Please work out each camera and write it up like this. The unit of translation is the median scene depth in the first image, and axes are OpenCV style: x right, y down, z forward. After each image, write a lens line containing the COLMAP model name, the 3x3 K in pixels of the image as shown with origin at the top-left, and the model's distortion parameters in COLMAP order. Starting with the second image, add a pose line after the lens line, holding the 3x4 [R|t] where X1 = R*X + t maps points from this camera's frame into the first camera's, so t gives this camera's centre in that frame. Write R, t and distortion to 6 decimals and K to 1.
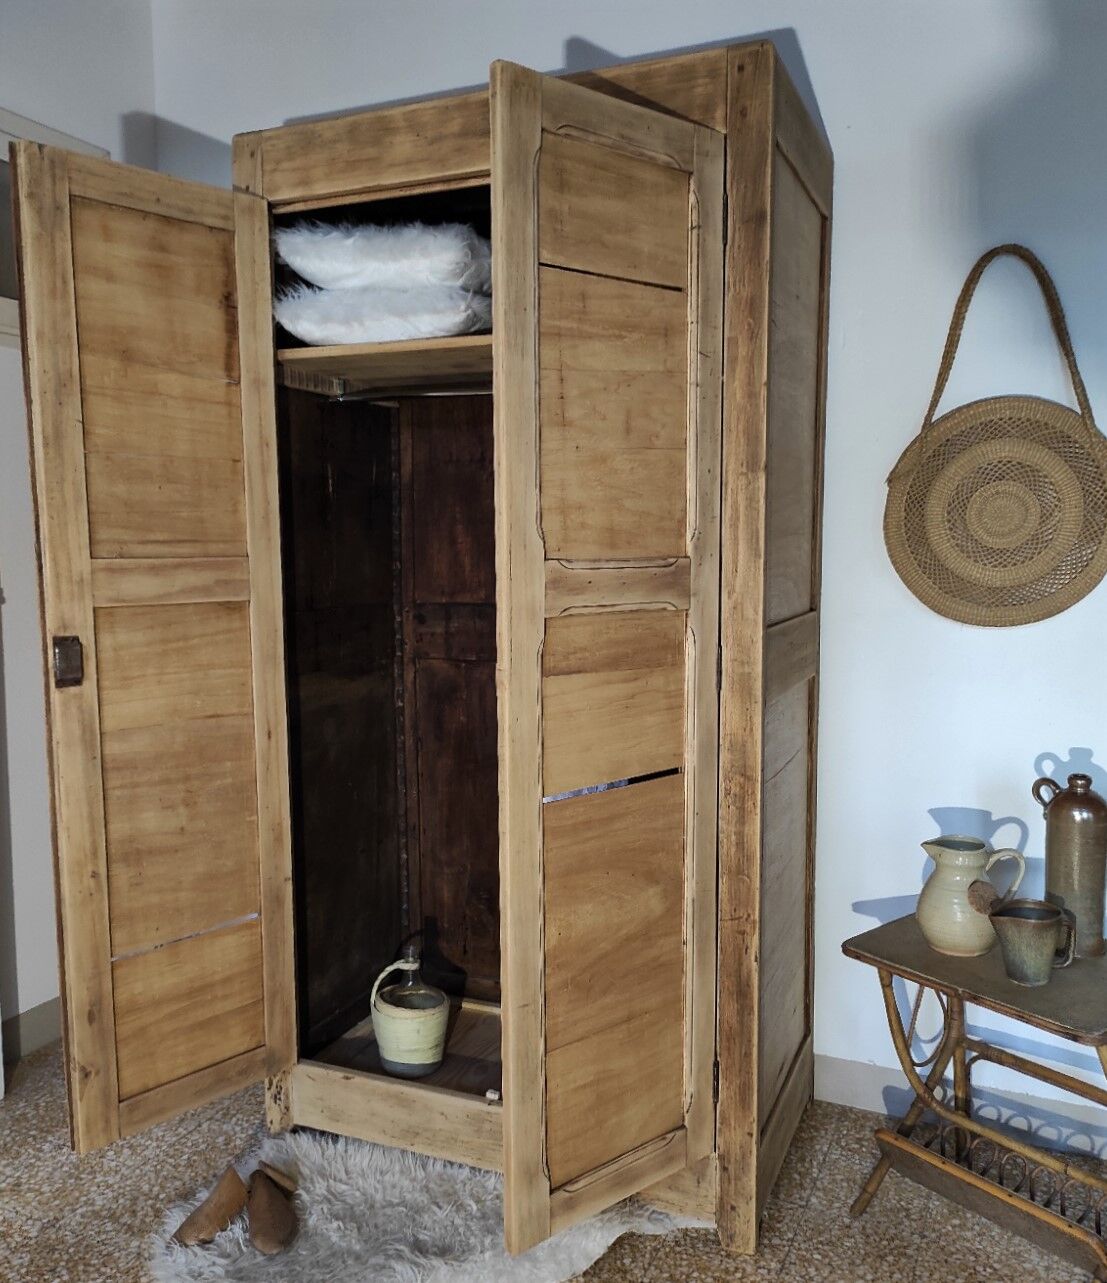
lens RADIAL K [[1110.6, 0, 562.9], [0, 1110.6, 662.2], [0, 0, 1]] dist [0.038162, -0.033424]
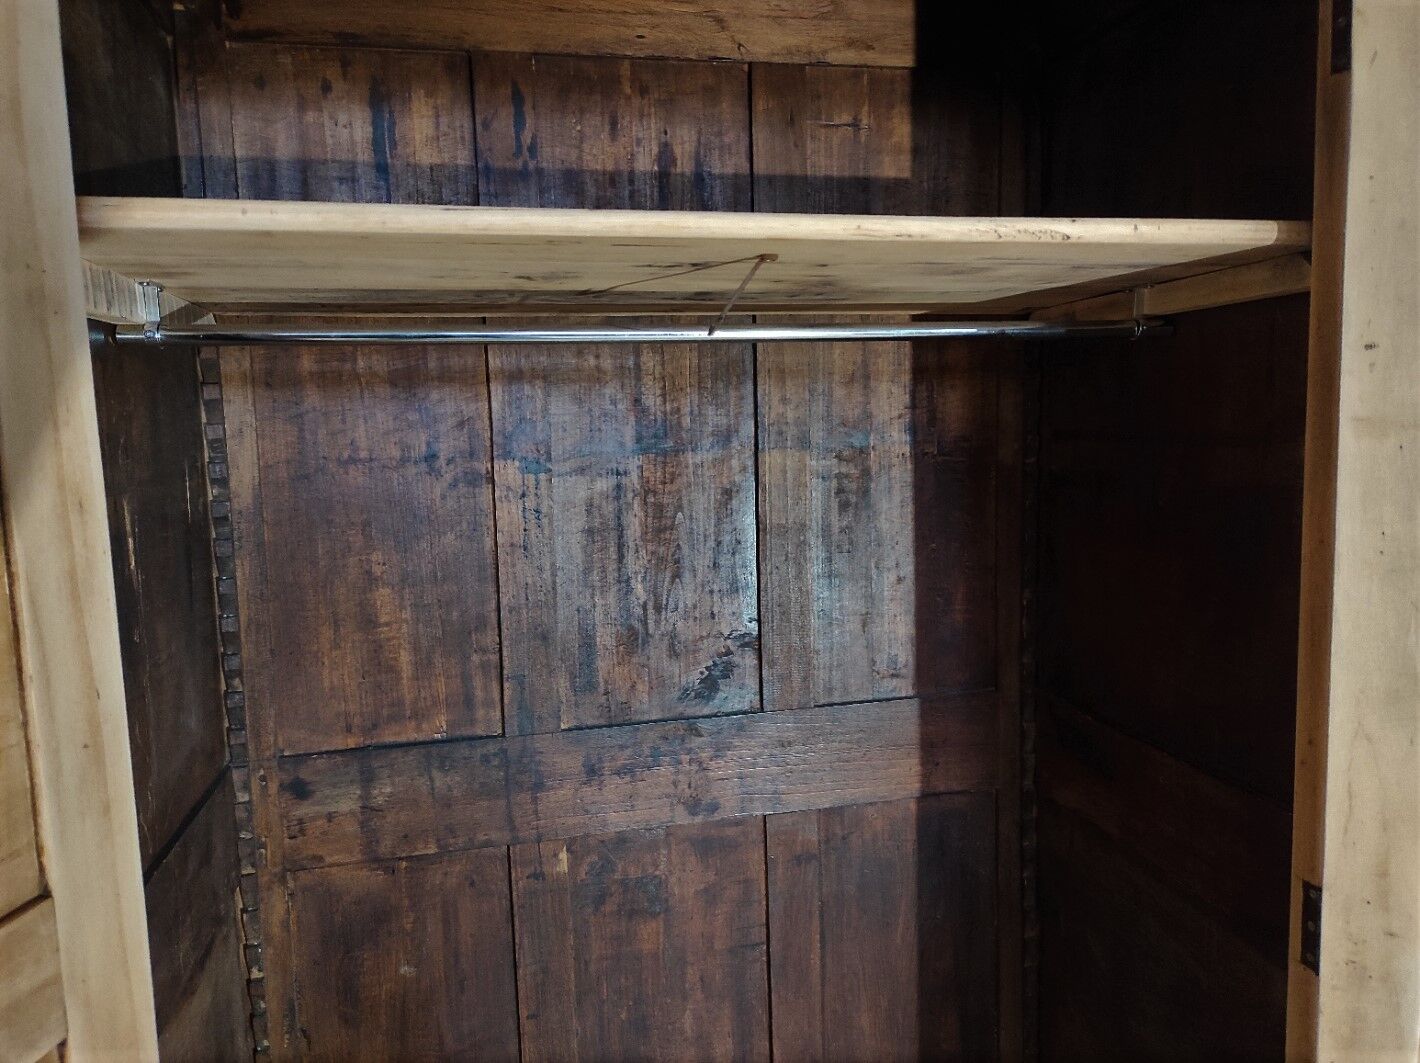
lens RADIAL K [[1068.3, 0, 716.9], [0, 1068.3, 536.6], [0, 0, 1]] dist [0.042292, -0.038933]
pose [[0.813707, -0.083979, 0.575177, -0.315152], [0.090871, 0.995721, 0.016825, -0.182475], [-0.574129, 0.038576, 0.817856, 0.687847]]
